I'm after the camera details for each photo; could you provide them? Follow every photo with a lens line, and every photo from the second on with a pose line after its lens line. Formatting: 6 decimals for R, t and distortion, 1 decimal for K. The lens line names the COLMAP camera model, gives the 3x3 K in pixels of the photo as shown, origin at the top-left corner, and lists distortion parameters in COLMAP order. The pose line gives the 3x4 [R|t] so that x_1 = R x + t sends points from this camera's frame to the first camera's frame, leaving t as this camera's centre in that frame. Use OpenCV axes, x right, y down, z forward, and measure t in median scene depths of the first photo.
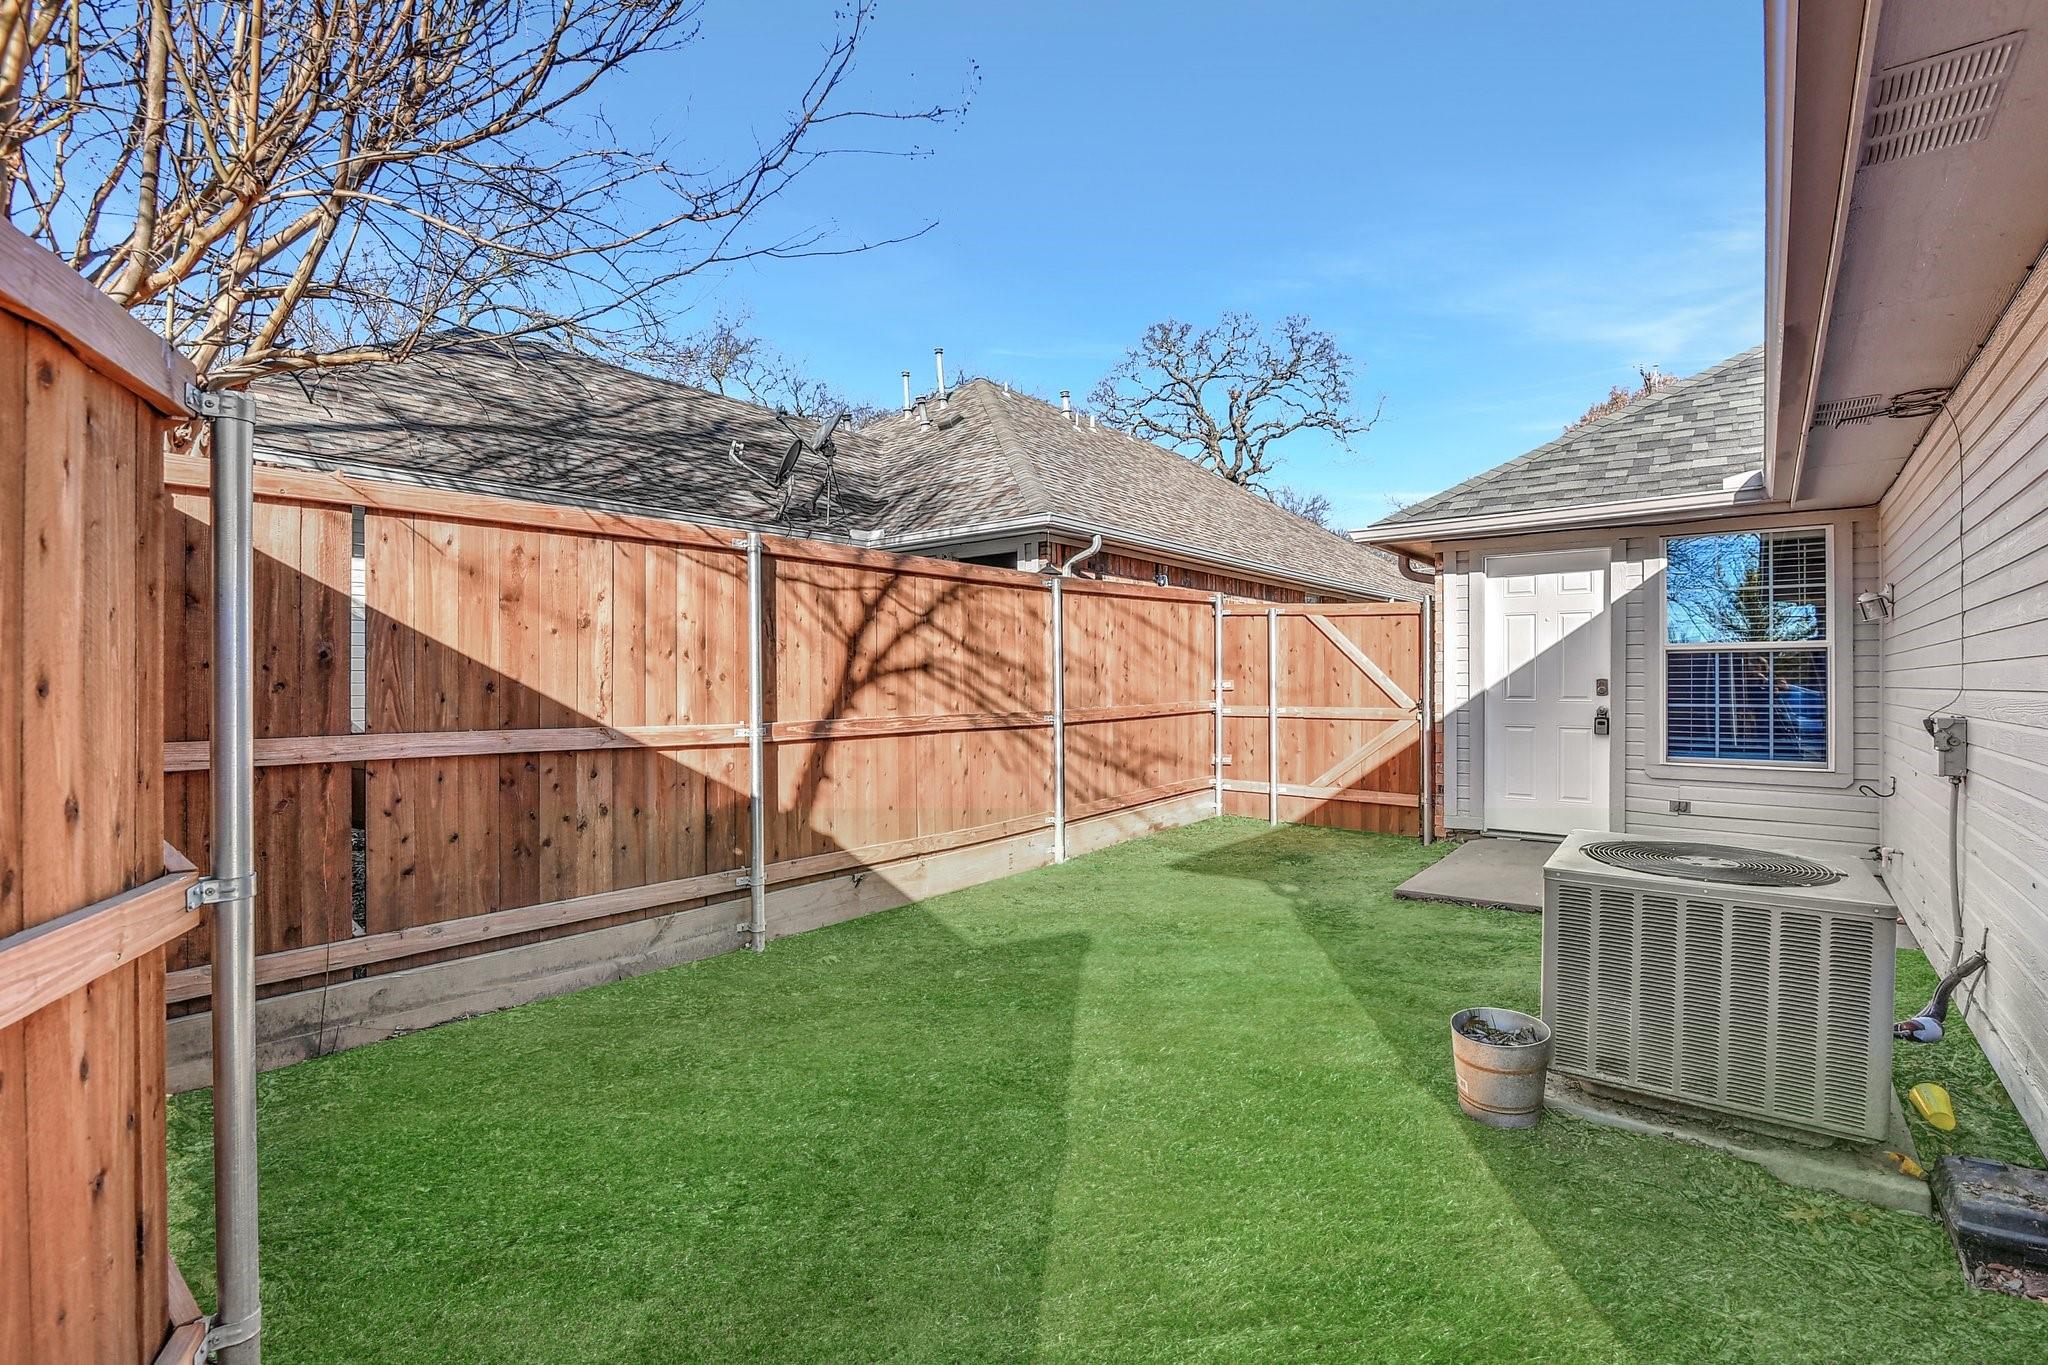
lens RADIAL K [[953.0, 0, 1021.4], [0, 953.0, 676.3], [0, 0, 1]] dist [-0.014065, -0.000298]
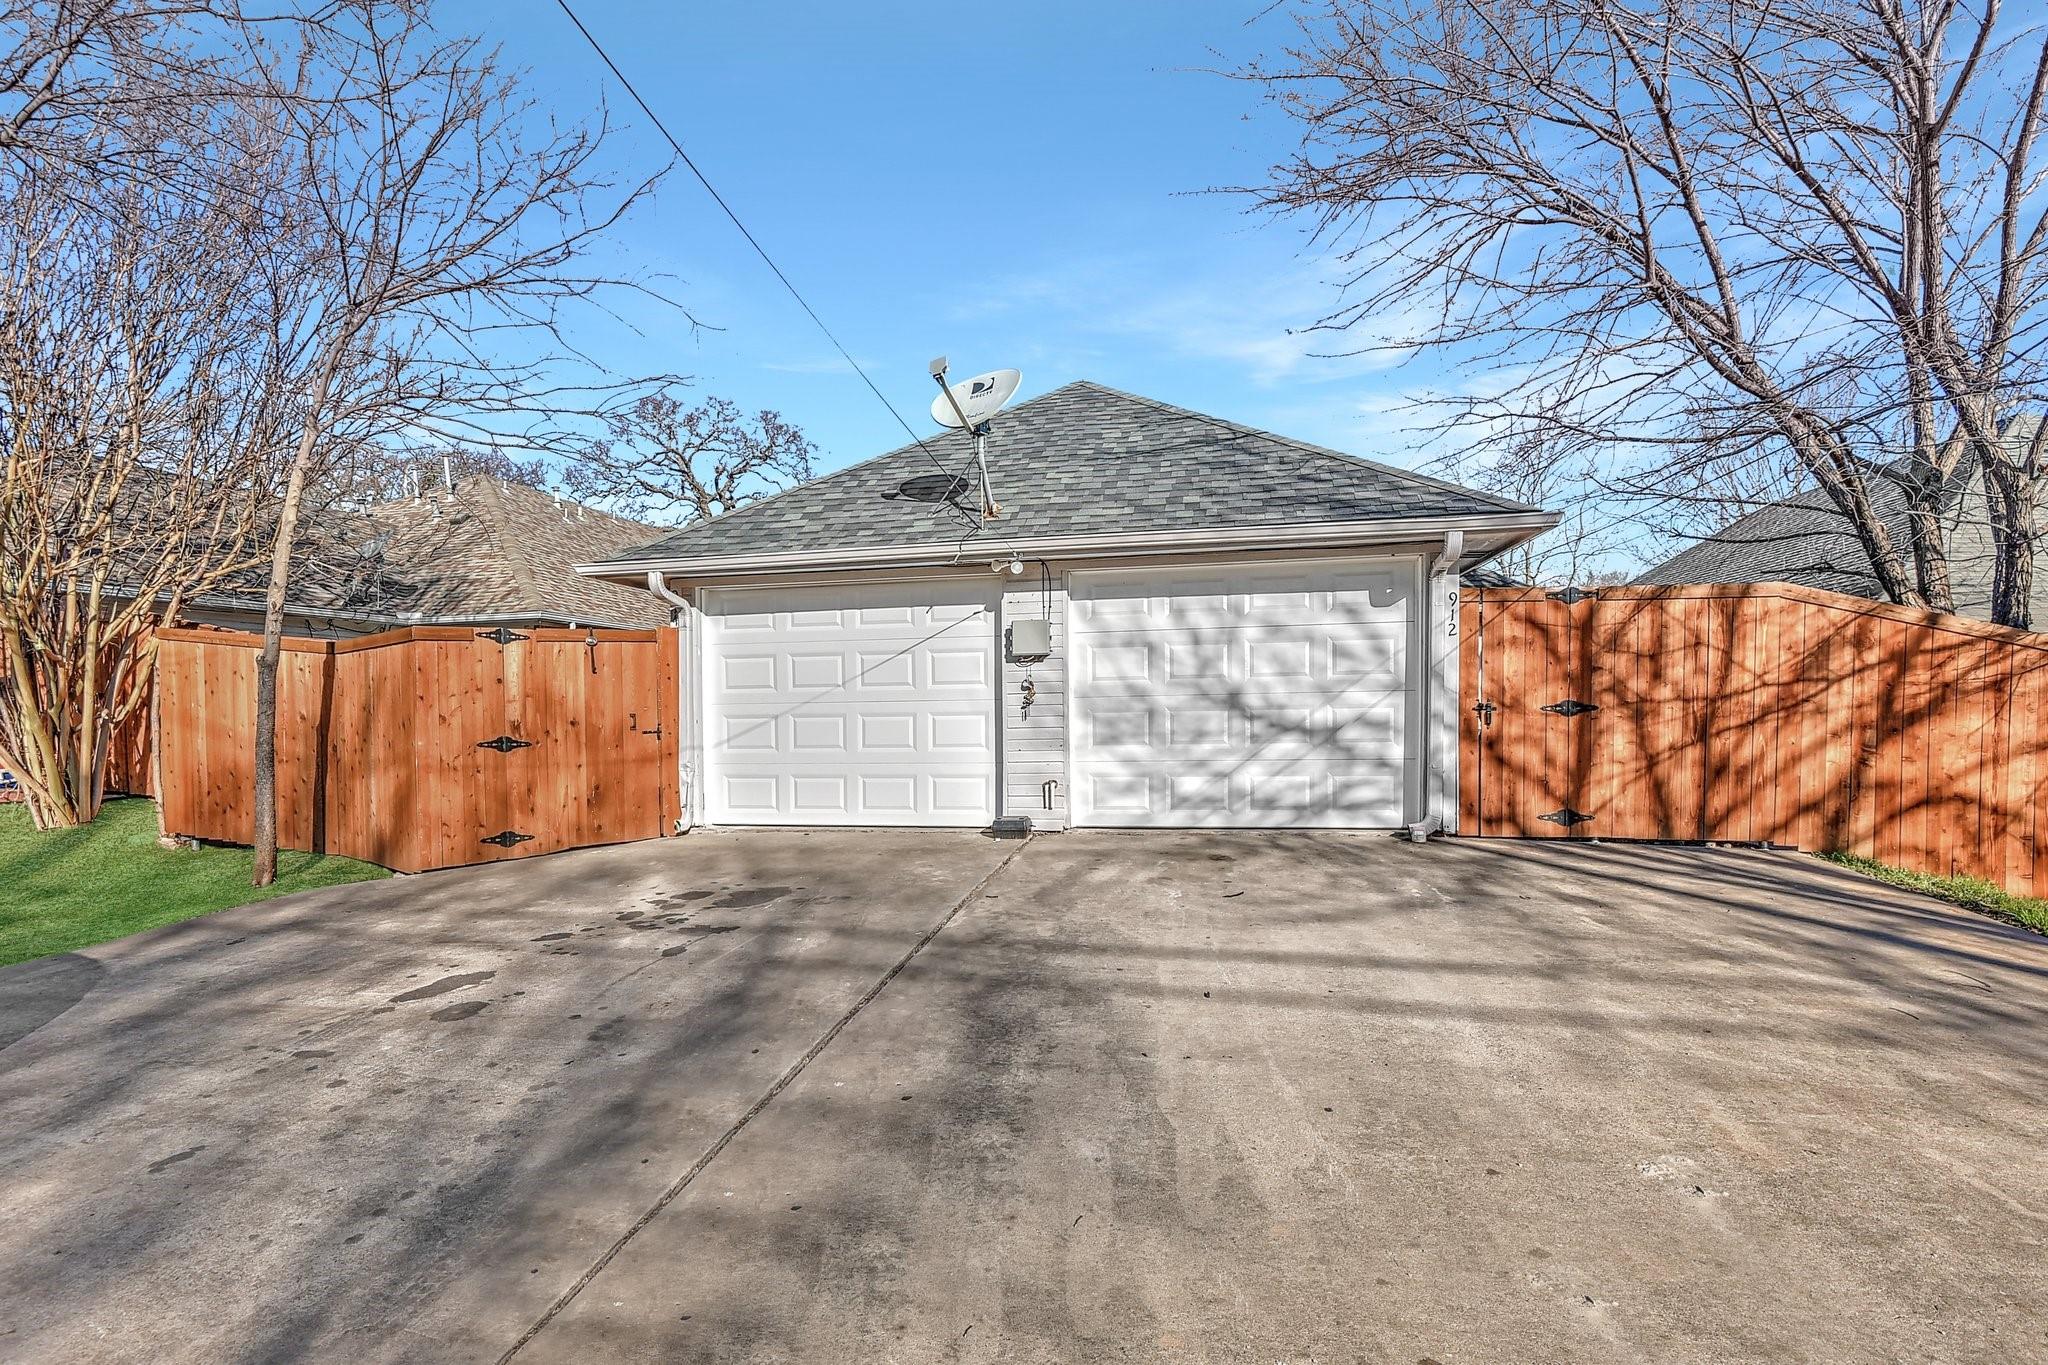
lens RADIAL K [[958.3, 0, 1022.4], [0, 958.3, 707.0], [0, 0, 1]] dist [-0.000378, -0.000087]
pose [[0.884336, -0.013328, 0.466661, -0.013499], [0.014040, 0.999900, 0.001953, 0.014960], [-0.466640, 0.004825, 0.884434, -1.116337]]
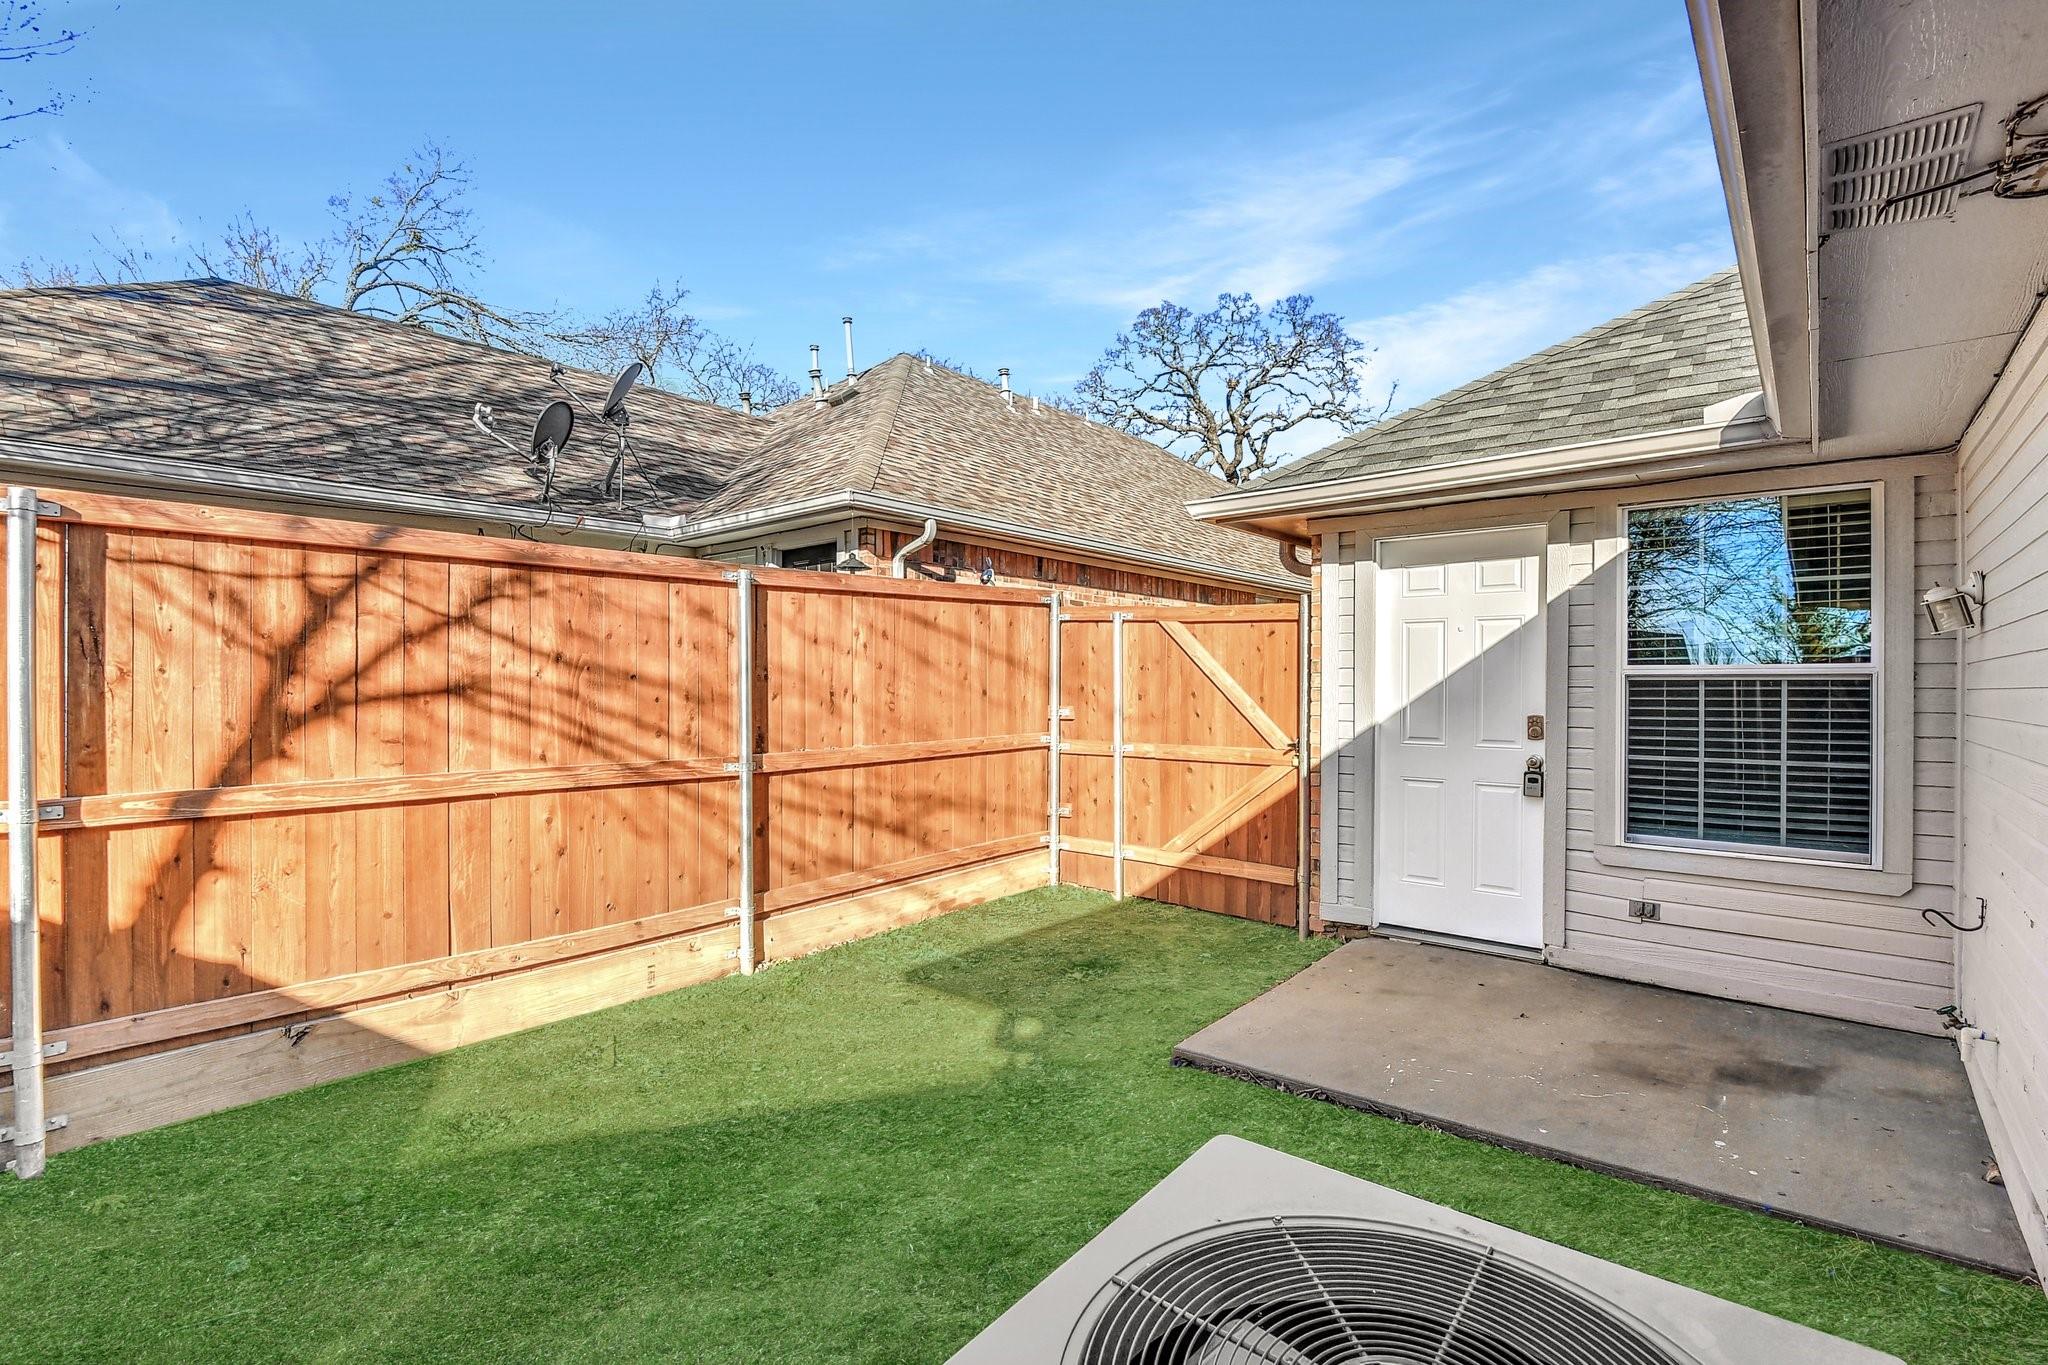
lens RADIAL K [[959.6, 0, 1017.4], [0, 959.6, 682.9], [0, 0, 1]] dist [-0.012574, -0.000480]
pose [[0.999396, 0.004802, -0.034431, 0.229368], [-0.004721, 0.999986, 0.002422, -0.018049], [0.034442, -0.002258, 0.999404, 0.259642]]
